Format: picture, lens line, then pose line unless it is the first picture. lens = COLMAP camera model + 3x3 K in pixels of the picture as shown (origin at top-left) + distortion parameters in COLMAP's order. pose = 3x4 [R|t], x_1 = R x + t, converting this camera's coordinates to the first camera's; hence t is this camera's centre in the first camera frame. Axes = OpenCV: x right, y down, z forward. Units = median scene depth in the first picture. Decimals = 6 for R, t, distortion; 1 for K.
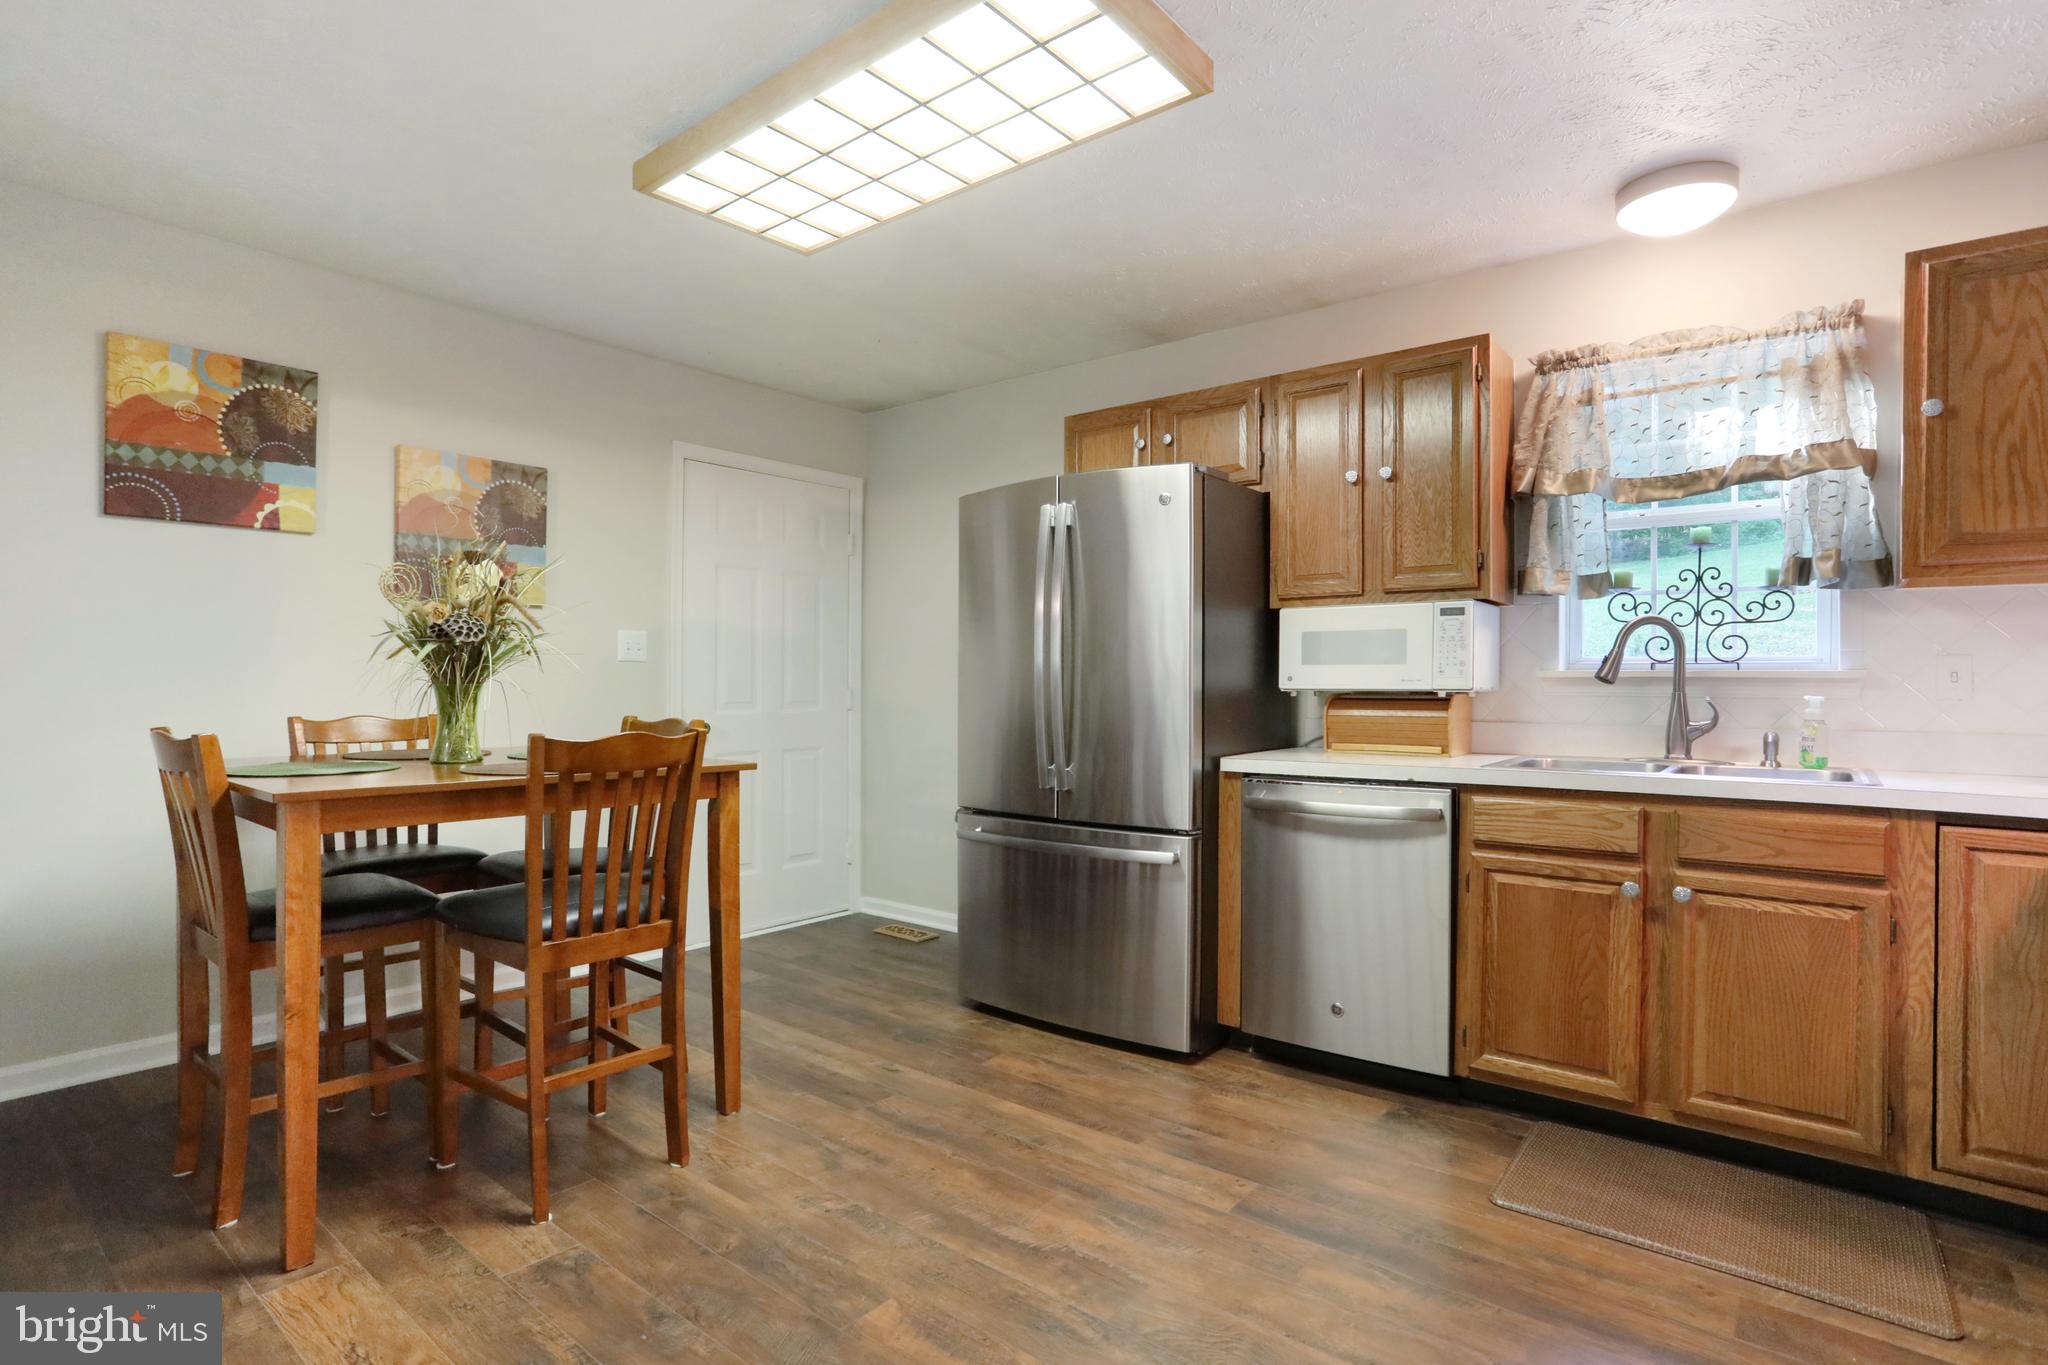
lens RADIAL K [[1024.5, 0, 1031.2], [0, 1024.5, 684.1], [0, 0, 1]] dist [-0.063230, 0.024242]
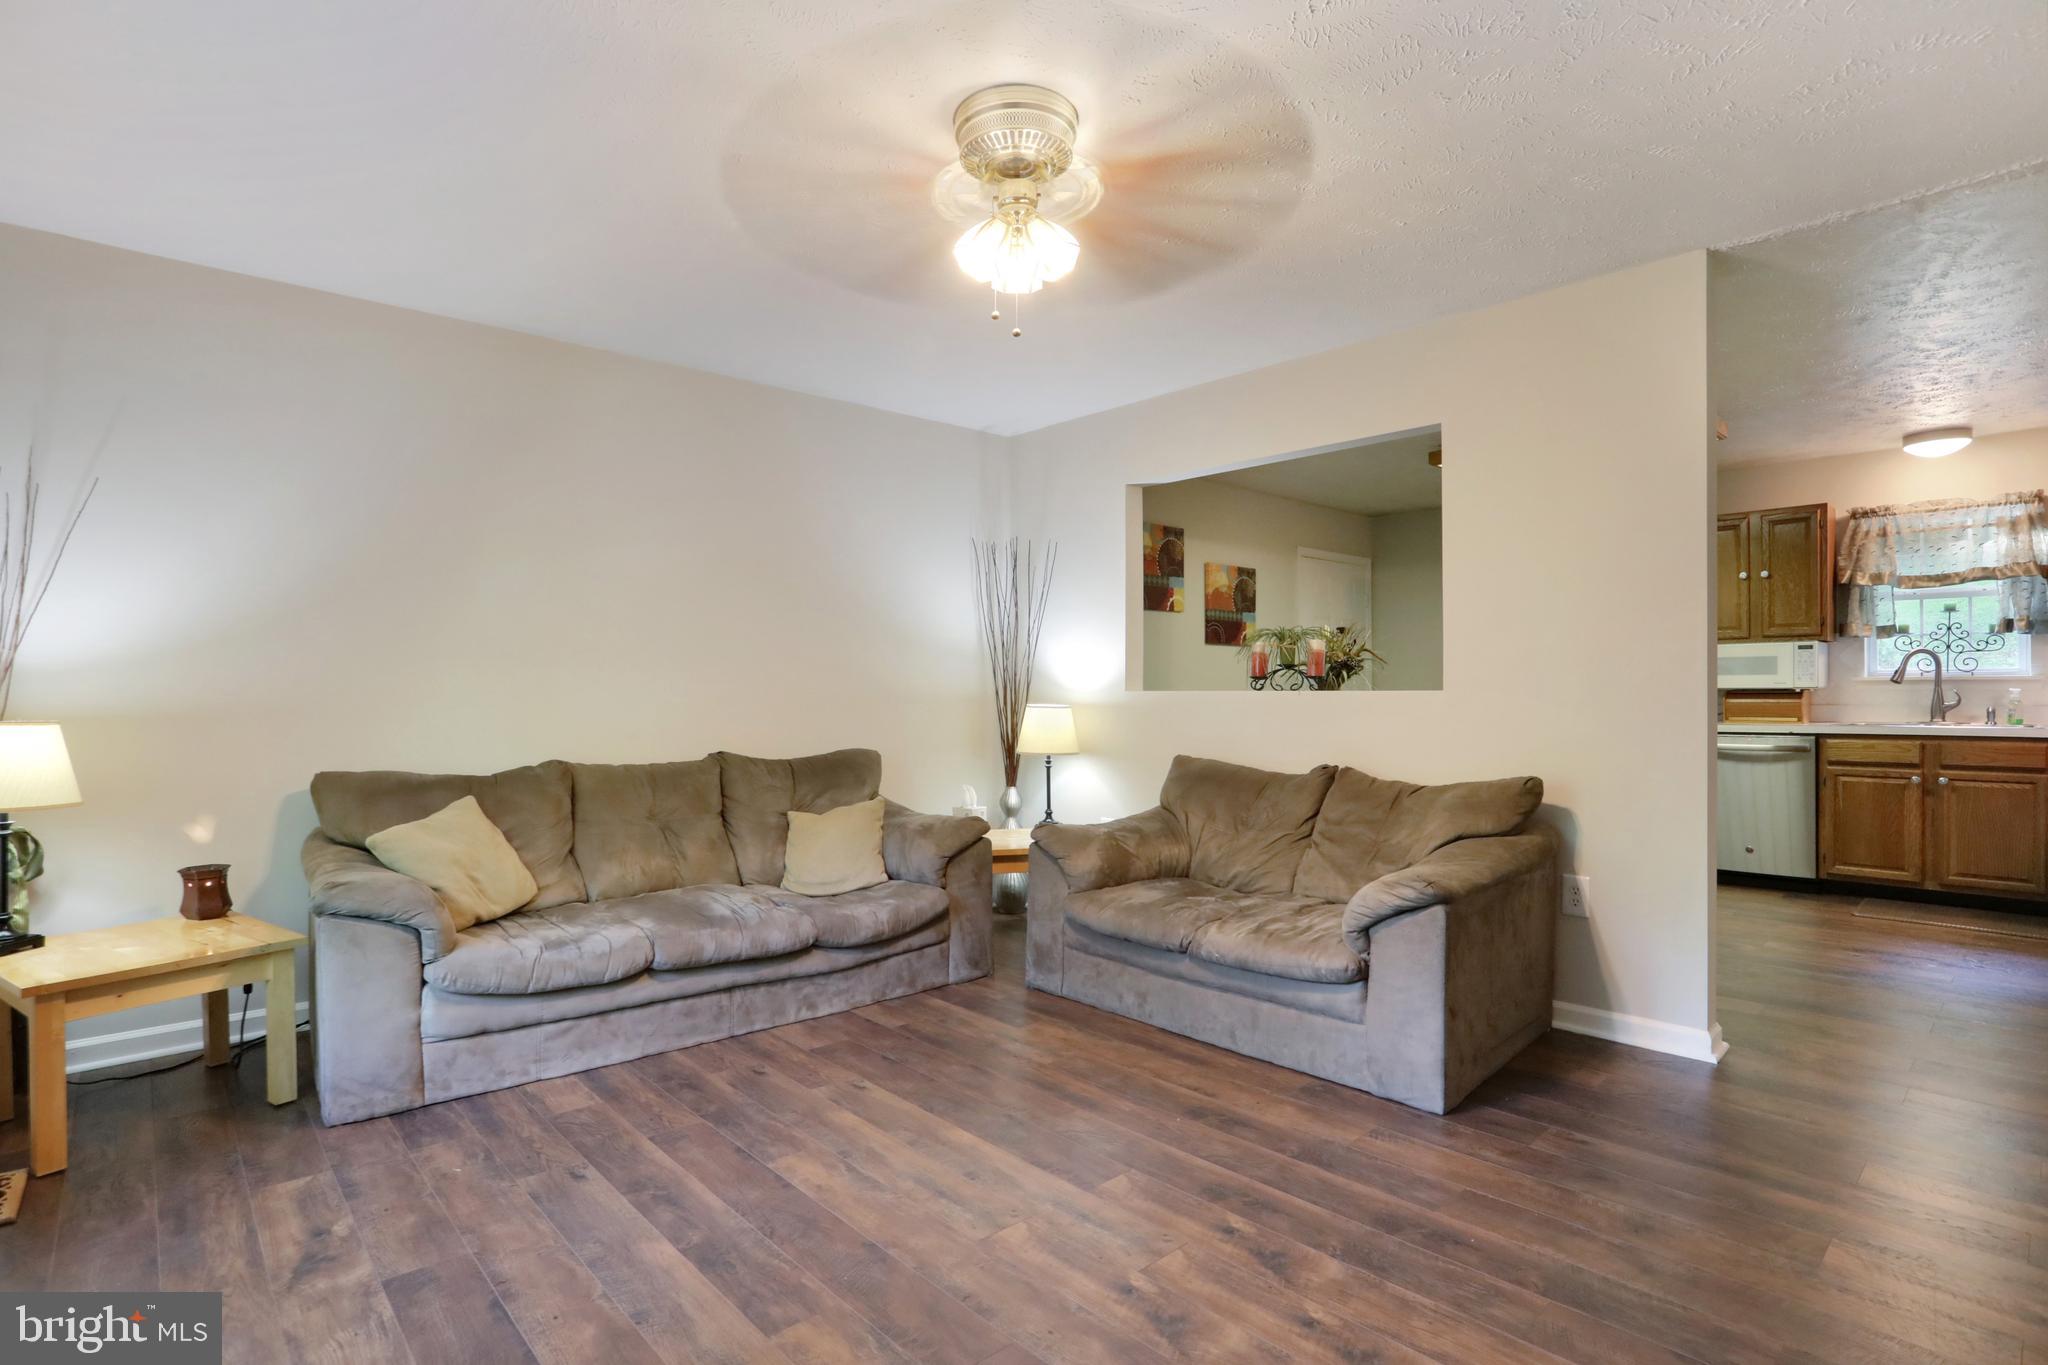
lens RADIAL K [[1024.5, 0, 1034.9], [0, 1024.5, 689.3], [0, 0, 1]] dist [-0.063230, 0.024242]
pose [[0.989188, -0.007284, -0.146470, -0.799569], [0.007184, 0.999973, -0.001212, 0.000785], [0.146475, 0.000147, 0.989214, -1.144128]]
